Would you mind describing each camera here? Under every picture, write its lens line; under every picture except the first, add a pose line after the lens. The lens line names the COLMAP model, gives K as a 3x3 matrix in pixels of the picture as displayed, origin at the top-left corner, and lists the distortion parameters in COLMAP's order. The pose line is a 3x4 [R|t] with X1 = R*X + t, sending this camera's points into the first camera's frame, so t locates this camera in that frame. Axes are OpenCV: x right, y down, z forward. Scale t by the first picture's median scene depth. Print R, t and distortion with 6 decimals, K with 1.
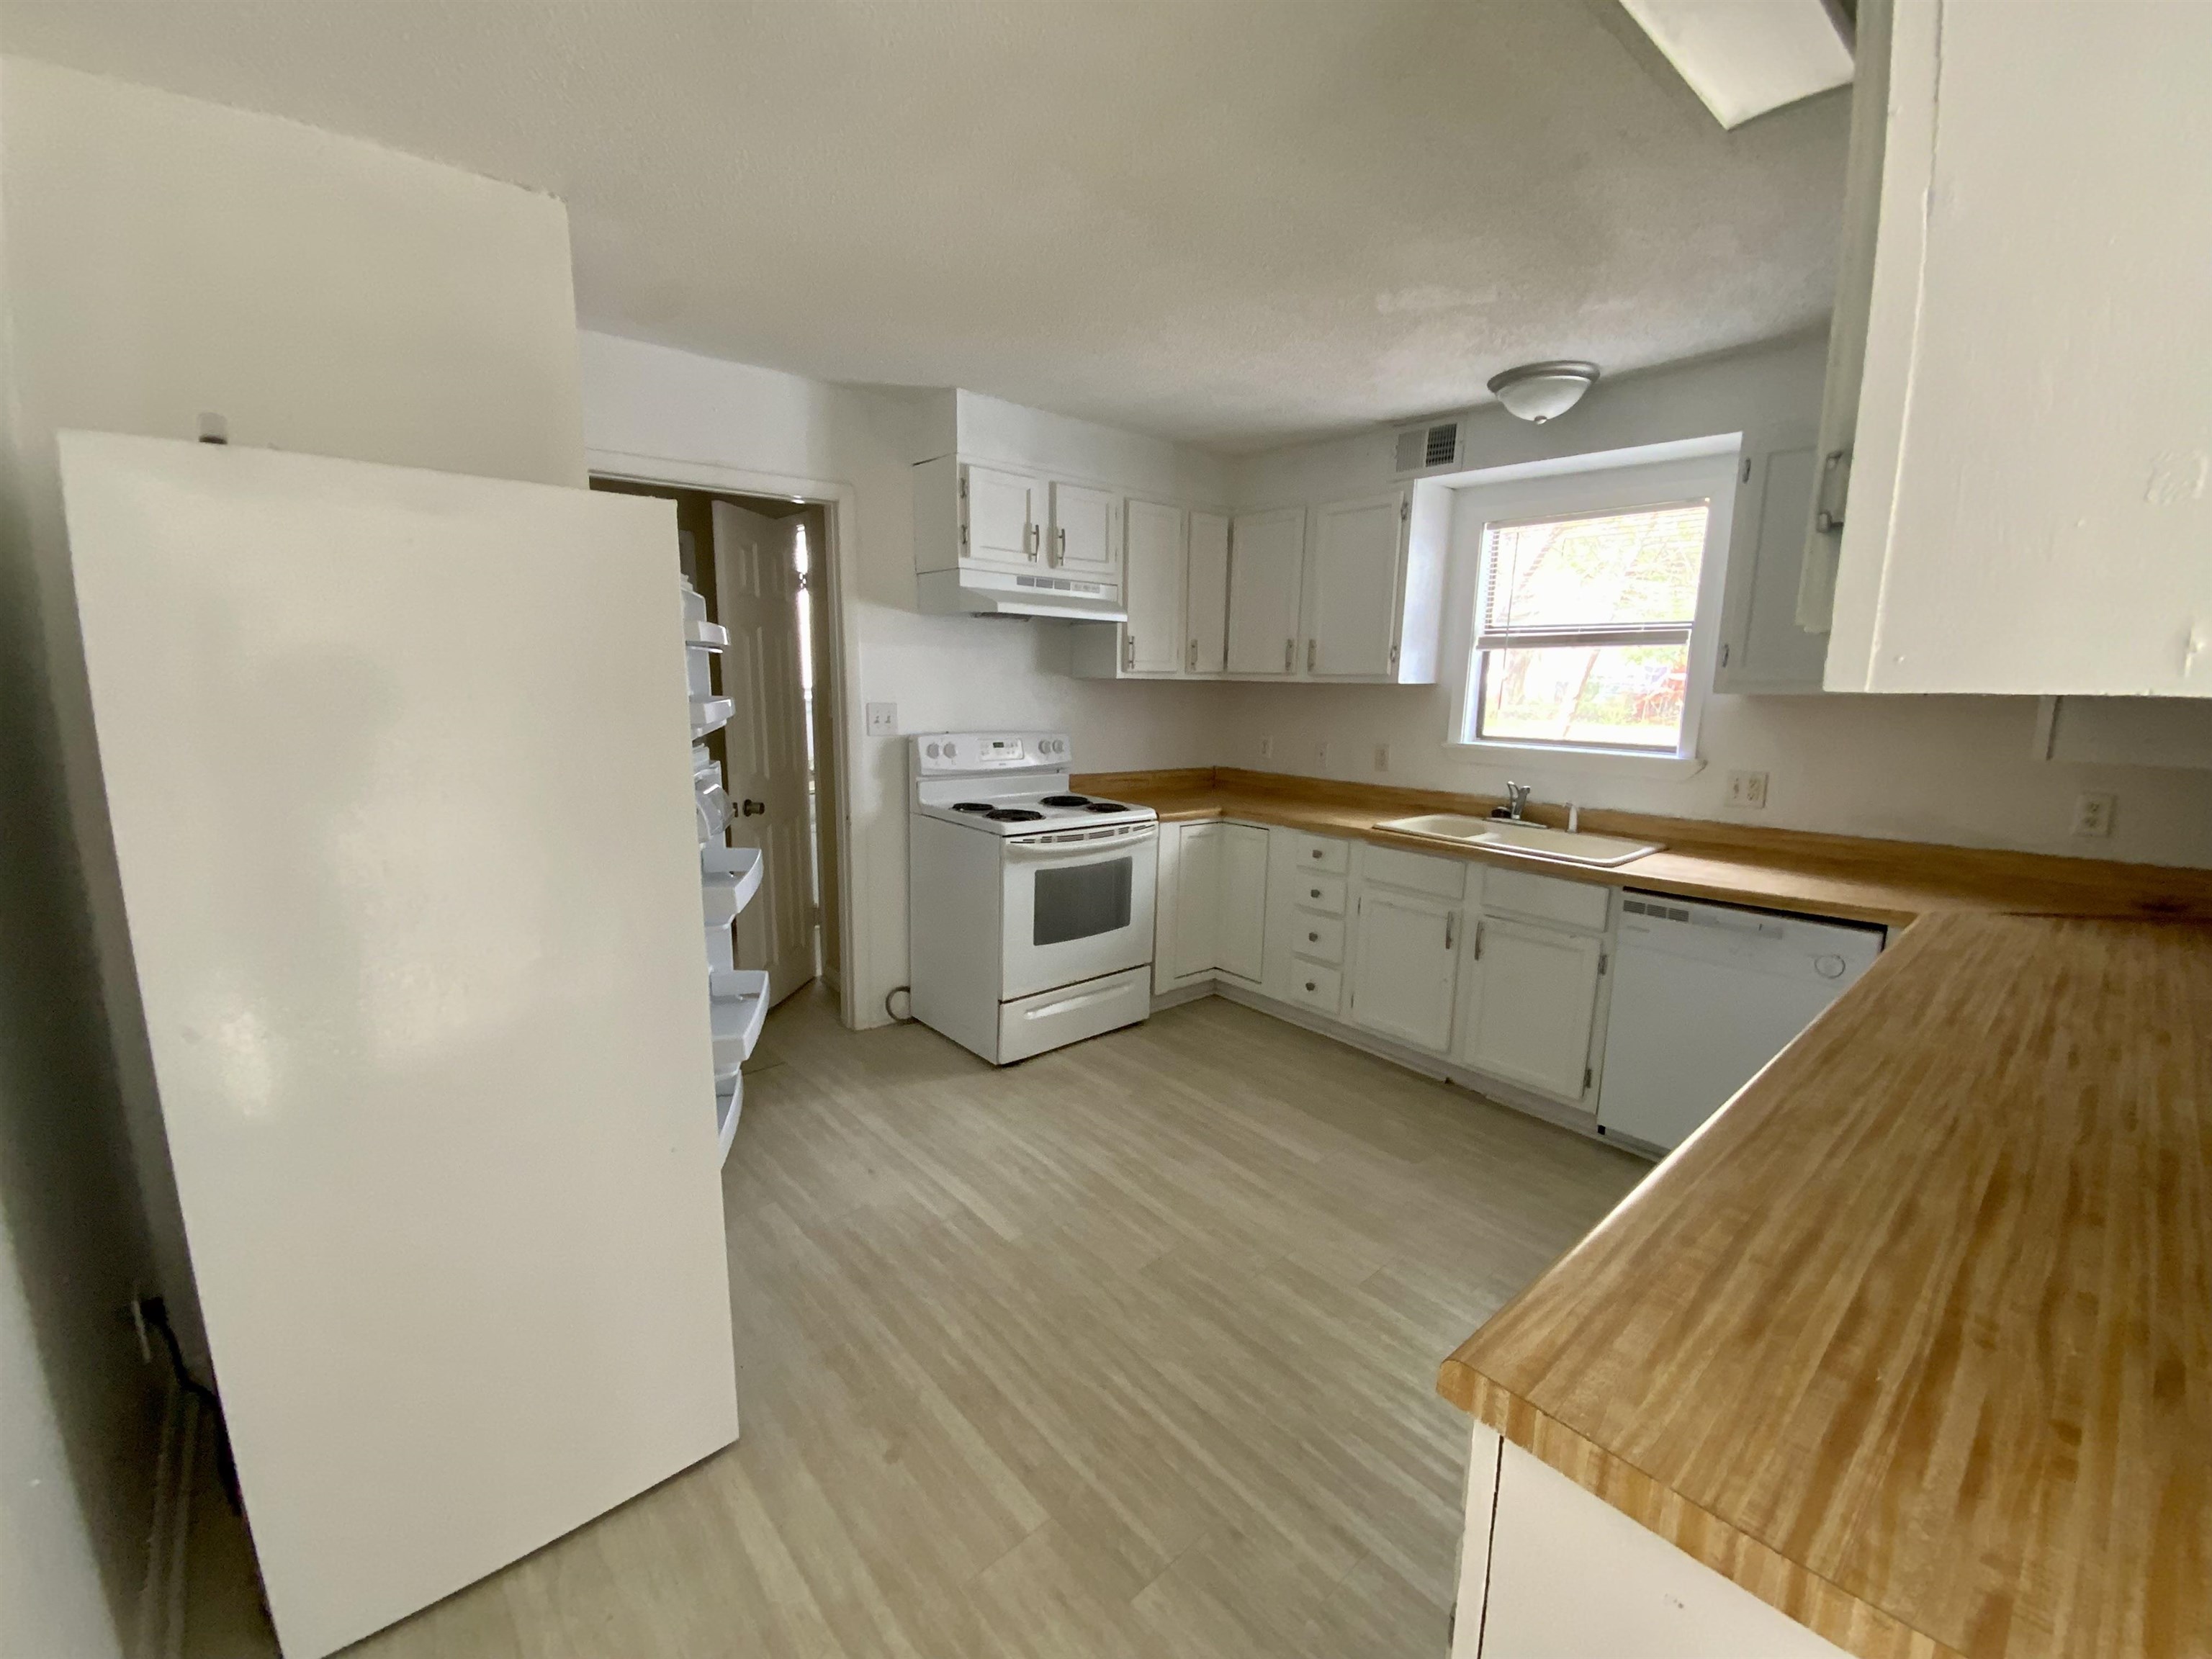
lens RADIAL K [[890.6, 0, 1113.3], [0, 890.6, 838.2], [0, 0, 1]] dist [0.018180, -0.021936]
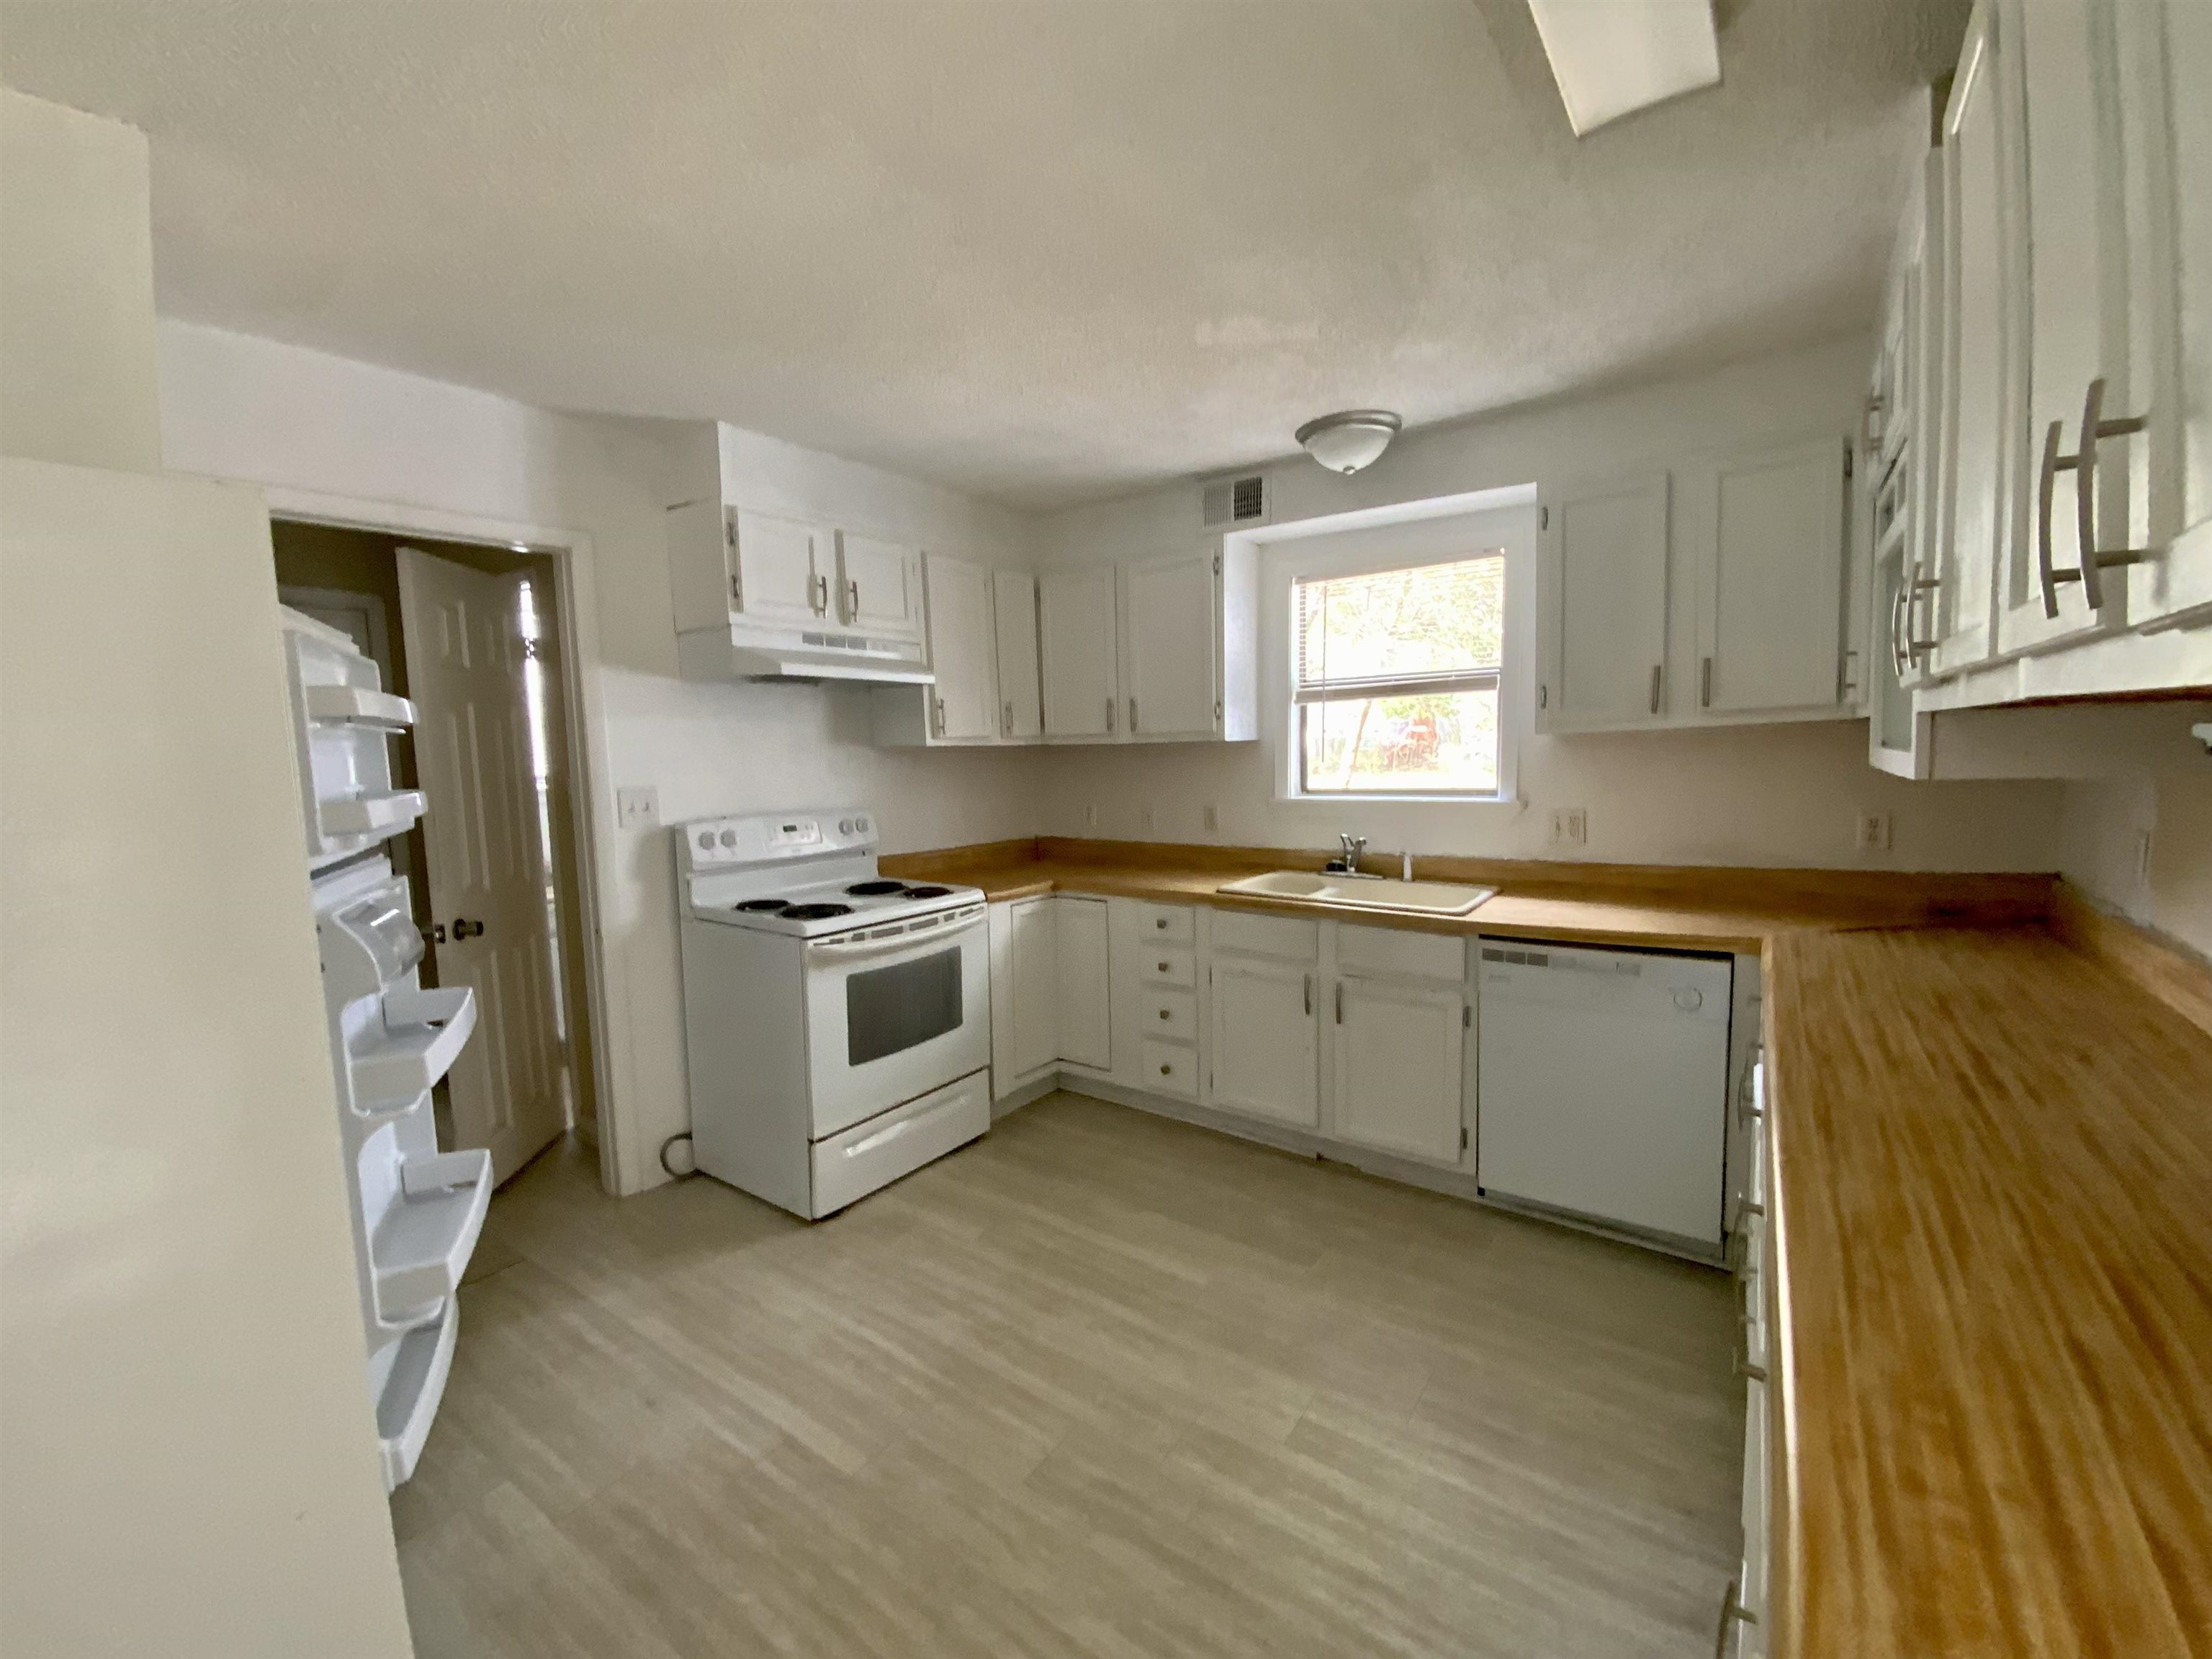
lens RADIAL K [[890.6, 0, 1113.3], [0, 890.6, 838.2], [0, 0, 1]] dist [0.018180, -0.021936]
pose [[0.972461, -0.064476, 0.223972, -0.023172], [0.081378, 0.994424, -0.067066, -0.015335], [-0.218399, 0.083446, 0.972285, 0.115844]]
